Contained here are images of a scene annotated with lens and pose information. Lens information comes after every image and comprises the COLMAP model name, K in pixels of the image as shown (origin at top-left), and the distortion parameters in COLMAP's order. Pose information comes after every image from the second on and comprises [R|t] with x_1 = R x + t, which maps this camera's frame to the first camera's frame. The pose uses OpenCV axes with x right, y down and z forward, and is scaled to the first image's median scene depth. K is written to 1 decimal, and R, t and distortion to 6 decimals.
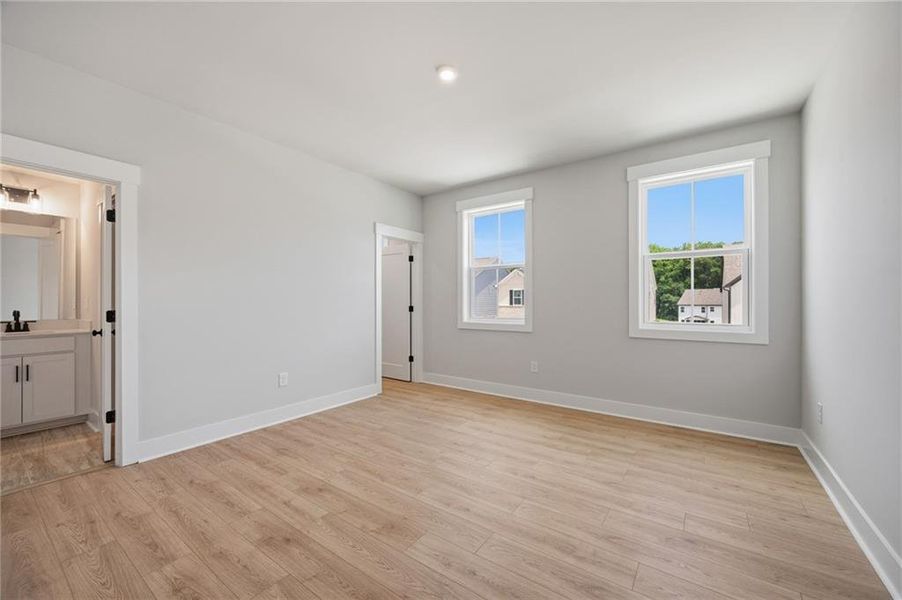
lens RADIAL K [[360.8, 0, 448.1], [0, 360.8, 295.0], [0, 0, 1]] dist [-0.002194, 0.000113]
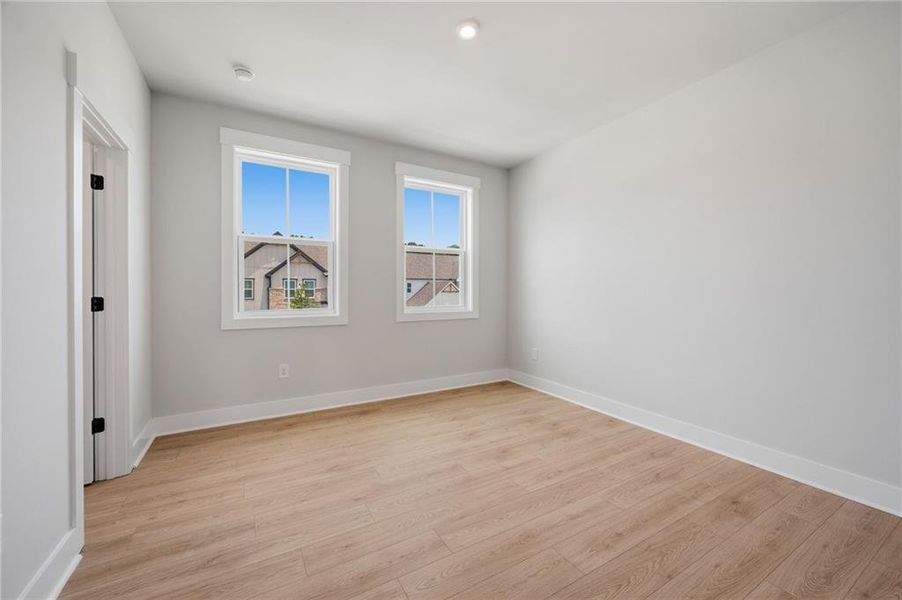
lens RADIAL K [[404.7, 0, 471.3], [0, 404.7, 283.7], [0, 0, 1]] dist [0.005251, -0.001294]
pose [[0.370975, 0.012102, 0.928564, -0.181229], [-0.018712, 0.999809, -0.005554, 0.002384], [-0.928454, -0.015314, 0.371131, 0.123397]]
